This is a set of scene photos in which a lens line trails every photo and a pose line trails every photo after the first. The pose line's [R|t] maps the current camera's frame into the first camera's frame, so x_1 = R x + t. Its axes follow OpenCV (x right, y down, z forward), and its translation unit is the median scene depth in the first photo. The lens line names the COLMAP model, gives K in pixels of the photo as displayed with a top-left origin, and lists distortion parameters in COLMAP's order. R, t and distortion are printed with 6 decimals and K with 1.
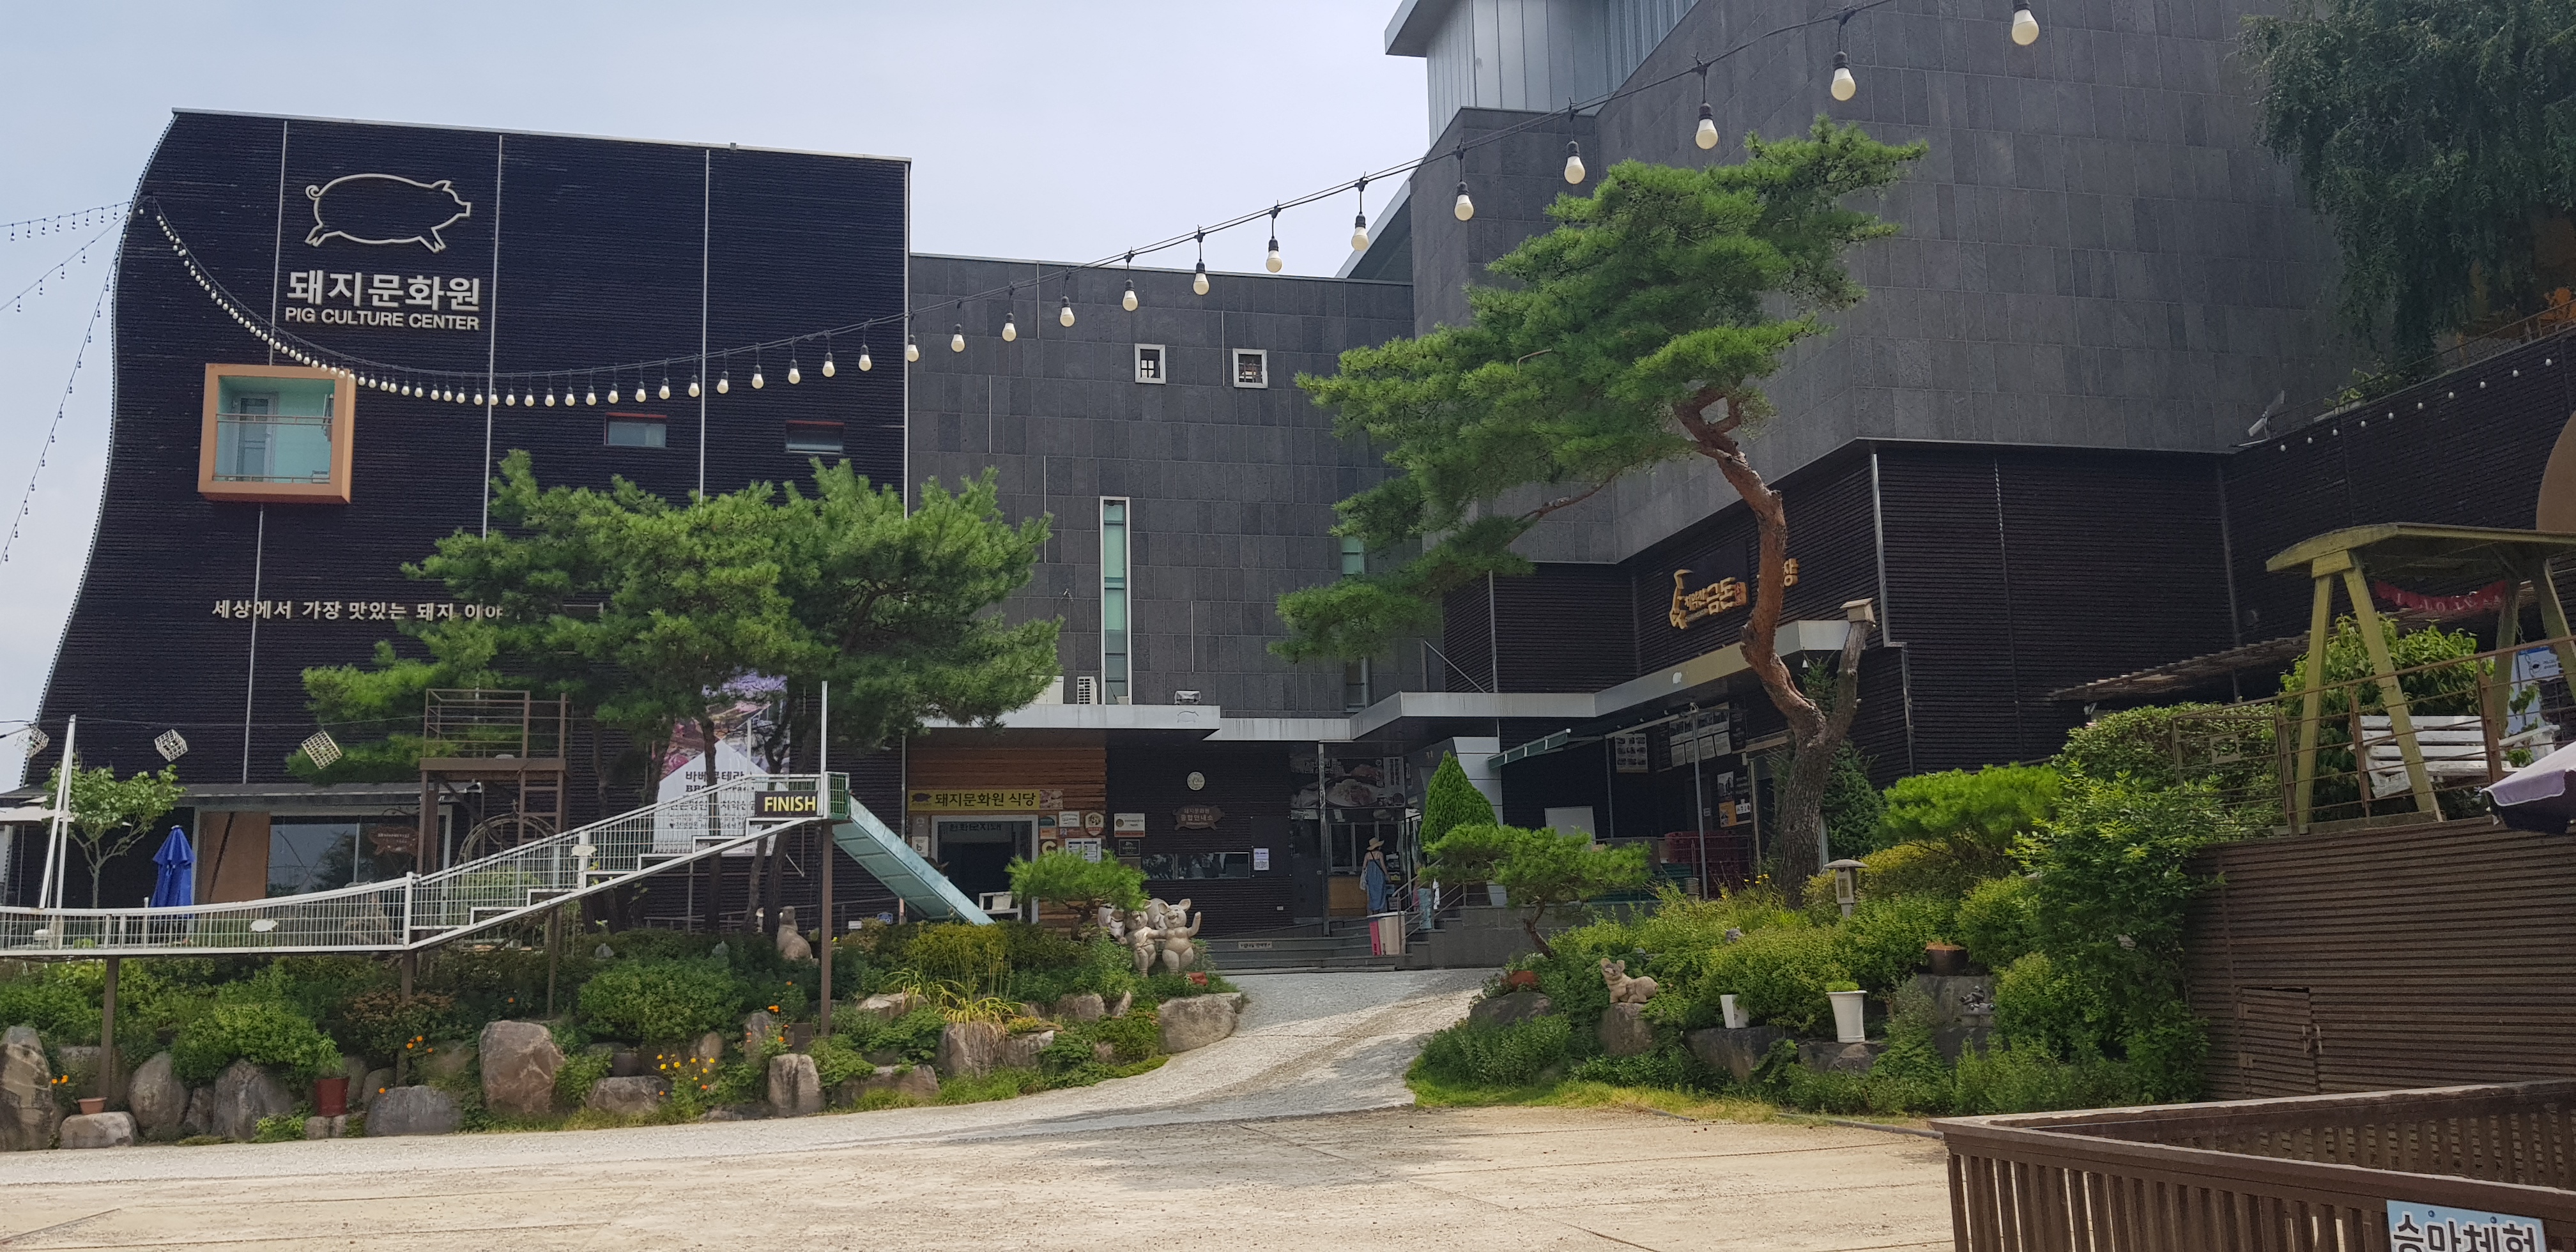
lens RADIAL K [[2030.6, 0, 1288.7], [0, 2030.6, 628.0], [0, 0, 1]] dist [0.014614, -0.030776]
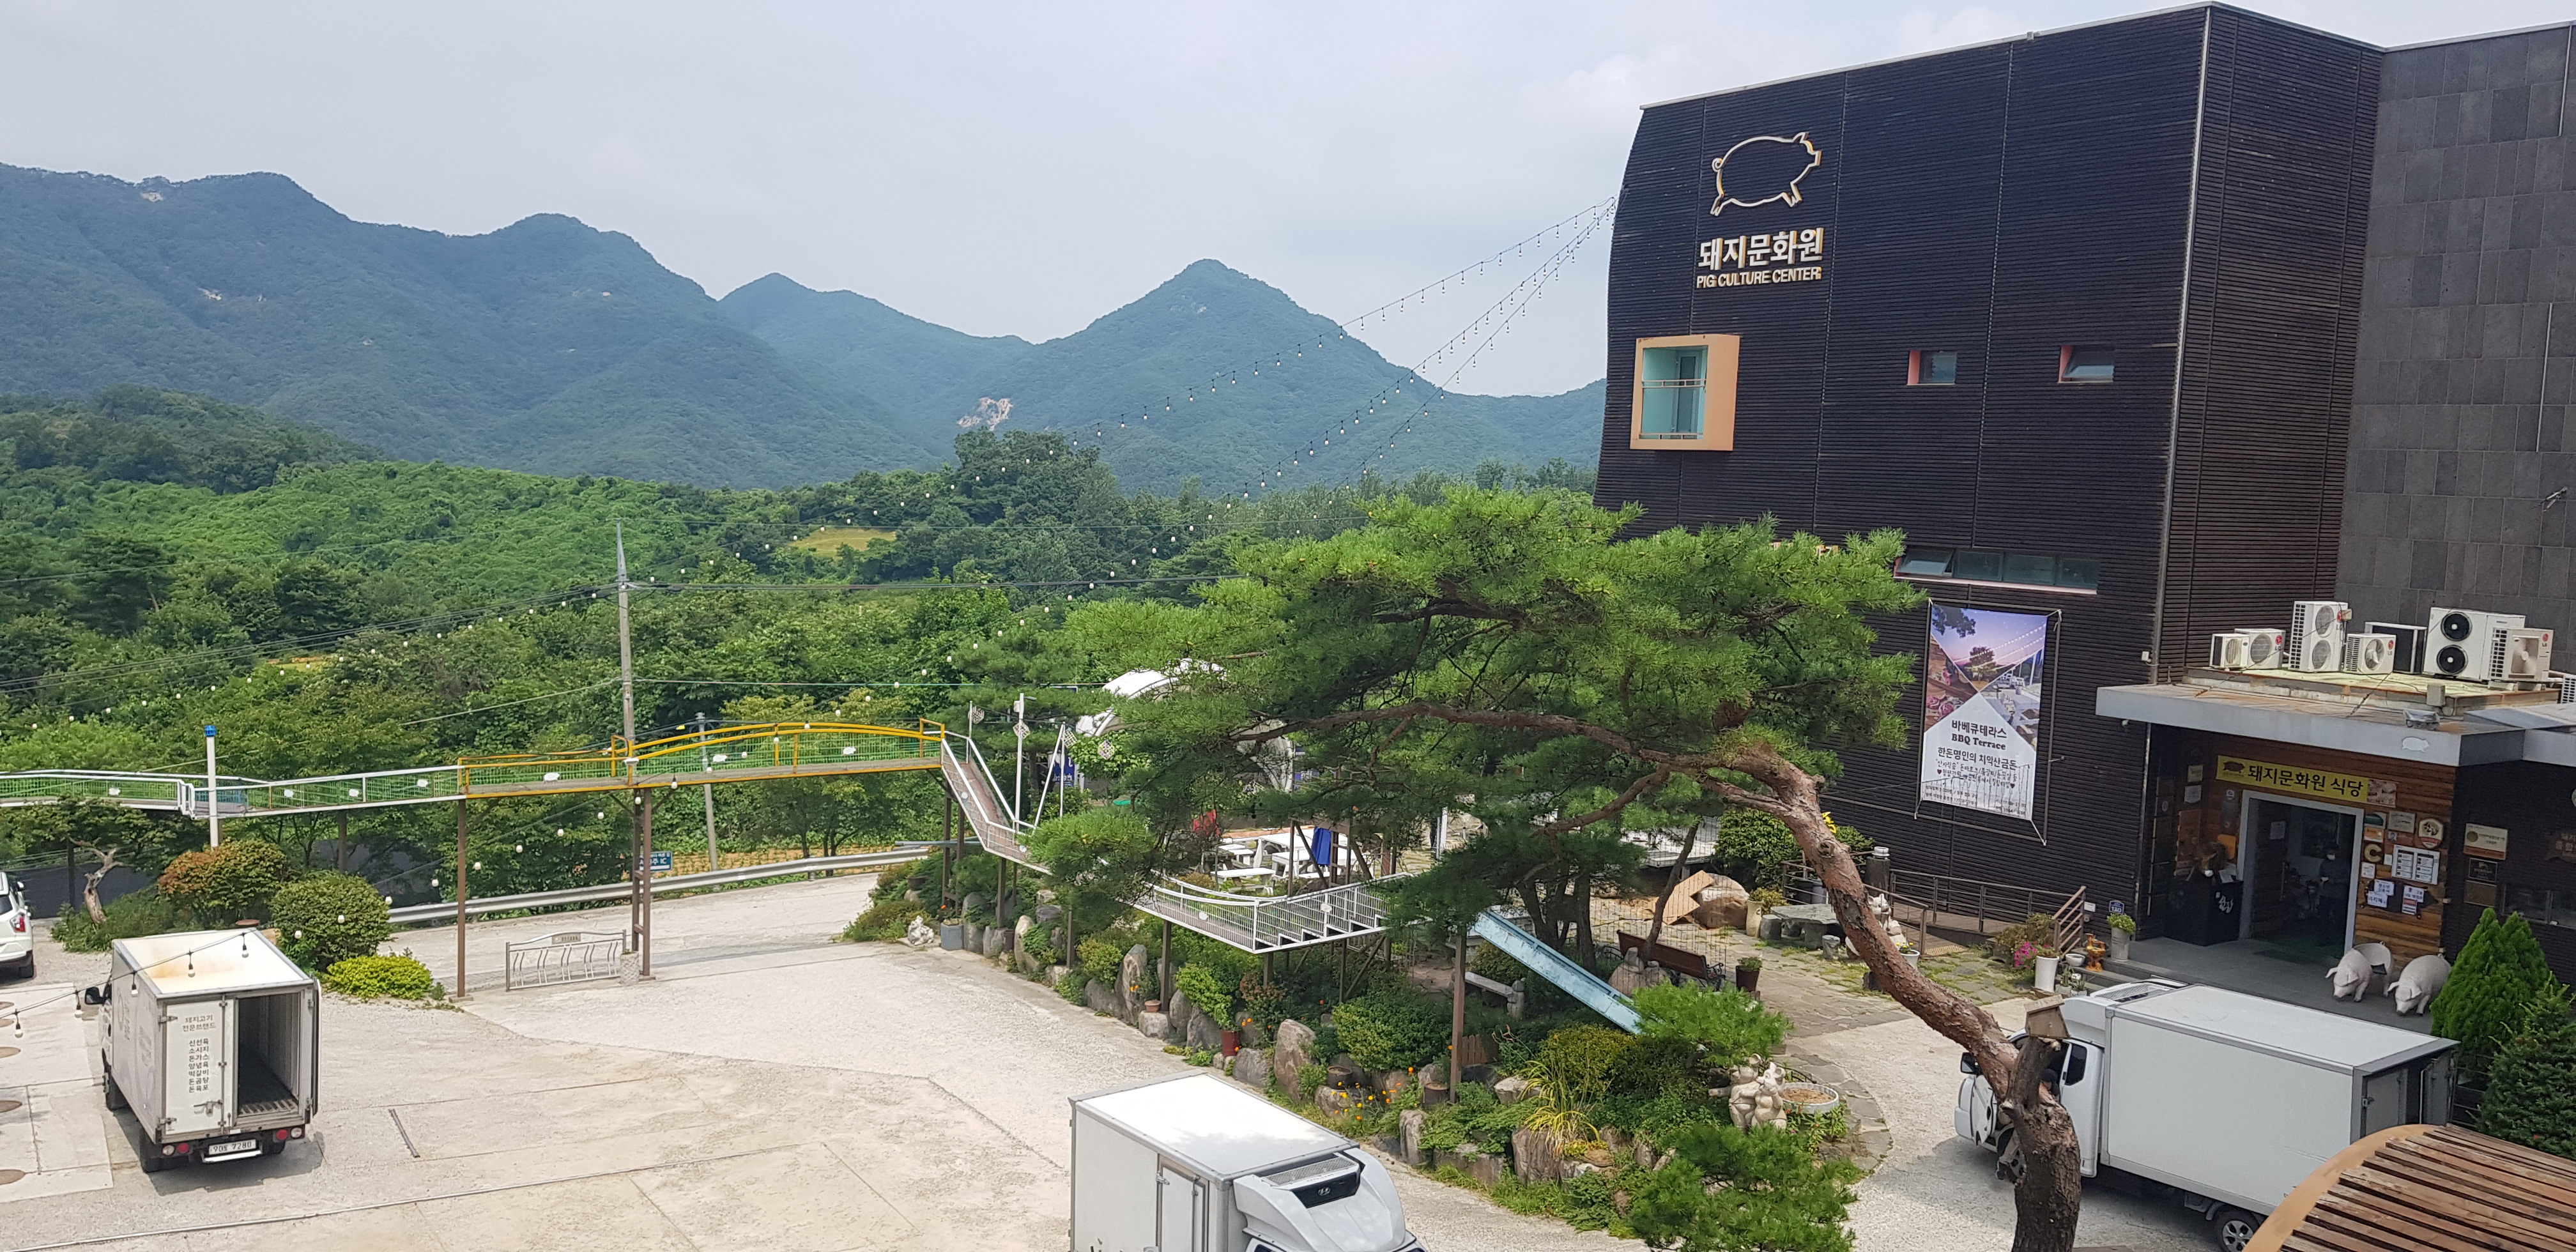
lens RADIAL K [[2030.6, 0, 1288.8], [0, 2030.6, 619.6], [0, 0, 1]] dist [0.014614, -0.030776]
pose [[0.330050, 0.108750, -0.937678, 0.522018], [0.120123, 0.980427, 0.155989, -0.171489], [0.936289, -0.164121, 0.310527, 0.387648]]
